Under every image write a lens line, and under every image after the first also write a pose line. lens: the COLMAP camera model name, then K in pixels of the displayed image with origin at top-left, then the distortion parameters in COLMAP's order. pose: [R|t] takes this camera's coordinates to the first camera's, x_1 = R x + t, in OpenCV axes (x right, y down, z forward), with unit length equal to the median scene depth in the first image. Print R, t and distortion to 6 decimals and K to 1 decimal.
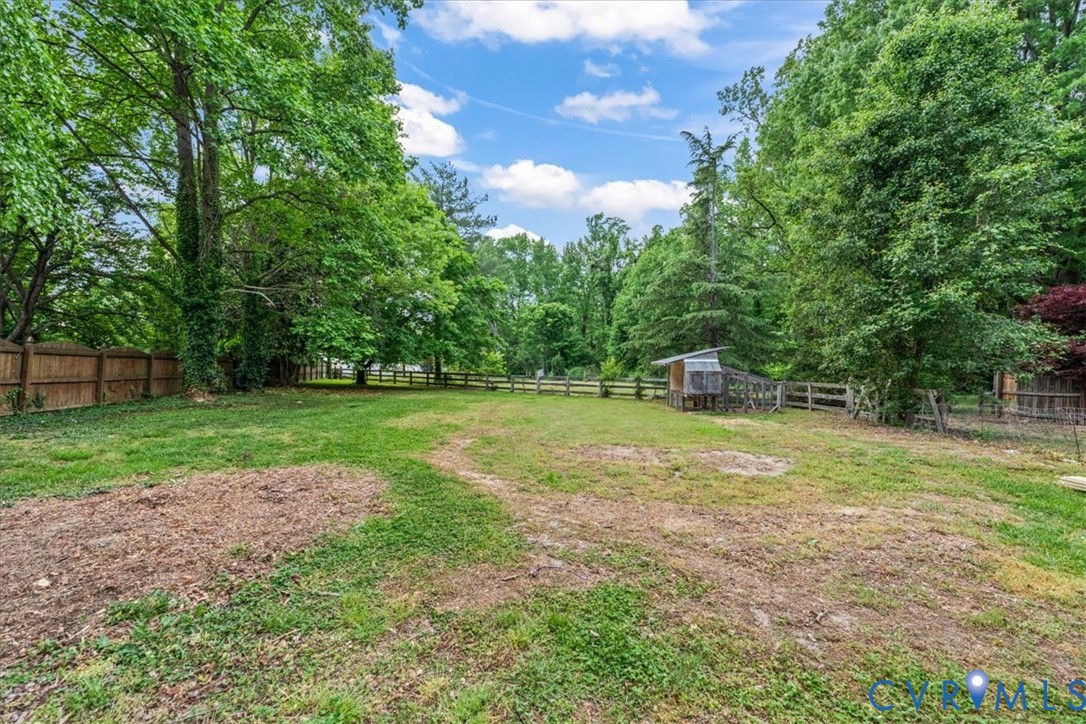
lens RADIAL K [[433.4, 0, 543.1], [0, 433.4, 363.4], [0, 0, 1]] dist [0.002442, 0.000202]
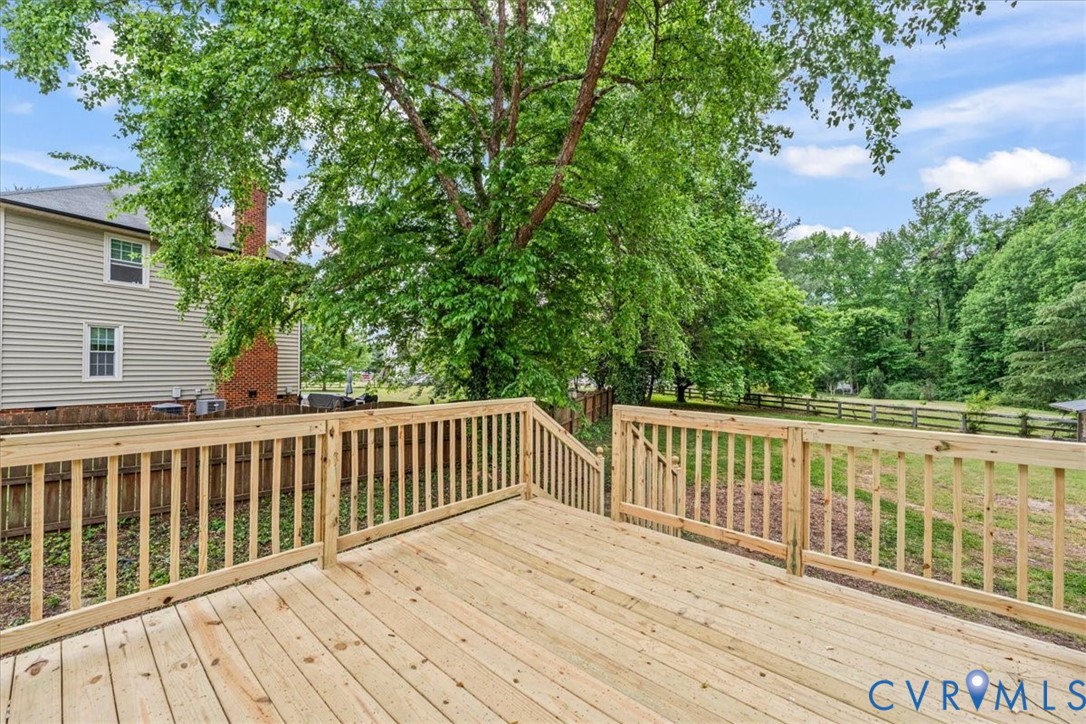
lens RADIAL K [[433.4, 0, 540.6], [0, 433.4, 366.2], [0, 0, 1]] dist [0.002442, 0.000202]
pose [[0.830927, -0.003999, -0.556367, -0.034384], [0.002962, 0.999992, -0.002763, -0.021553], [0.556374, 0.000648, 0.830932, -0.092681]]
